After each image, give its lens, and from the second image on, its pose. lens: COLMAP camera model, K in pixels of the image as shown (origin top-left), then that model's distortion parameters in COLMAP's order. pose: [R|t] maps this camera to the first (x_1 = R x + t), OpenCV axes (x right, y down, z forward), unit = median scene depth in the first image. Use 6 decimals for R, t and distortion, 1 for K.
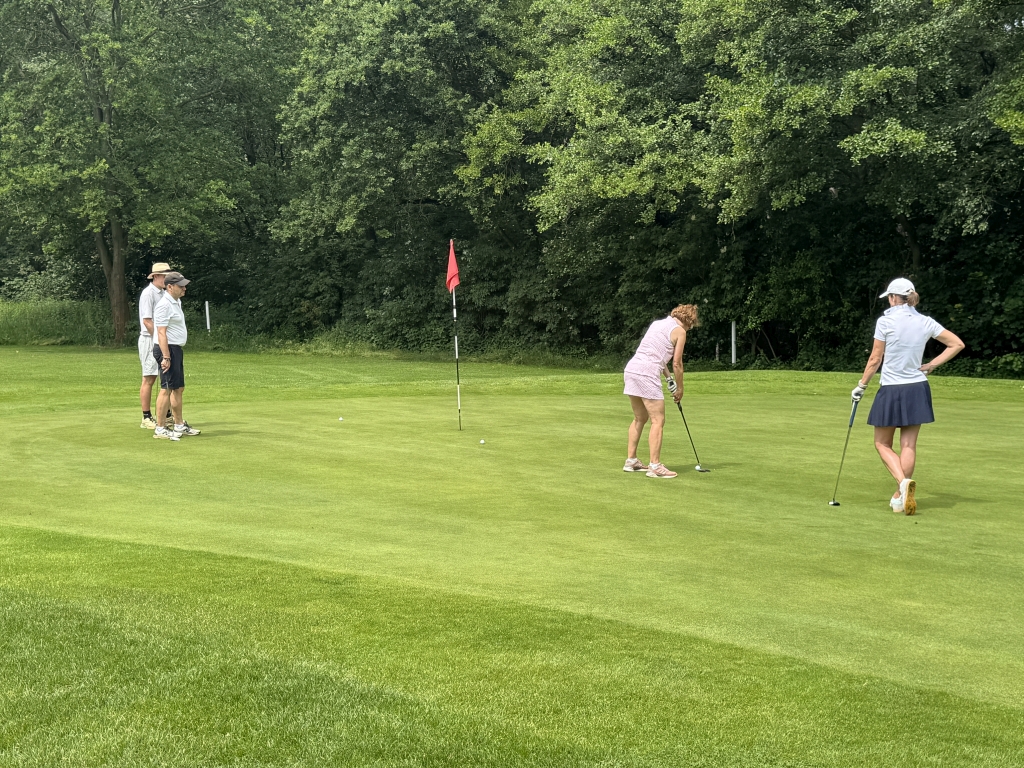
lens RADIAL K [[1278.0, 0, 510.8], [0, 1278.0, 379.7], [0, 0, 1]] dist [0.073477, 0.000000]
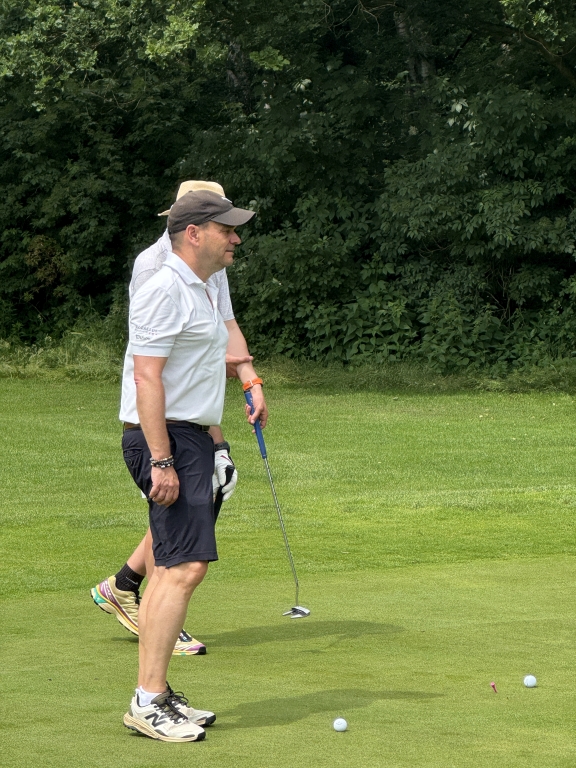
lens RADIAL K [[3113.5, 0, 290.6], [0, 3113.5, 385.0], [0, 0, 1]] dist [-0.241010, 0.000000]
pose [[0.999078, -0.011681, -0.041302, -0.055510], [0.011258, 0.999882, -0.010451, -0.007219], [0.041419, 0.009977, 0.999092, 0.070811]]
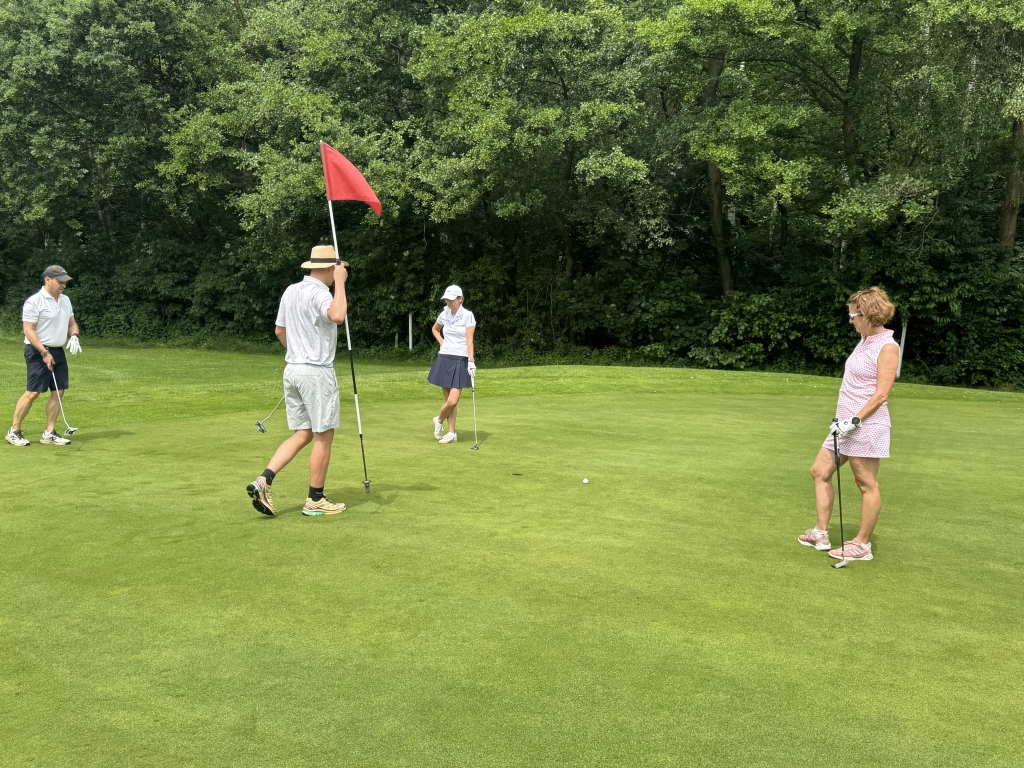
lens RADIAL K [[969.4, 0, 509.5], [0, 969.4, 393.6], [0, 0, 1]] dist [0.013264, 0.000000]
pose [[0.916465, -0.021744, 0.399525, -0.095656], [0.003851, 0.998955, 0.045536, -0.012376], [-0.400097, -0.040194, 0.915591, 0.144478]]
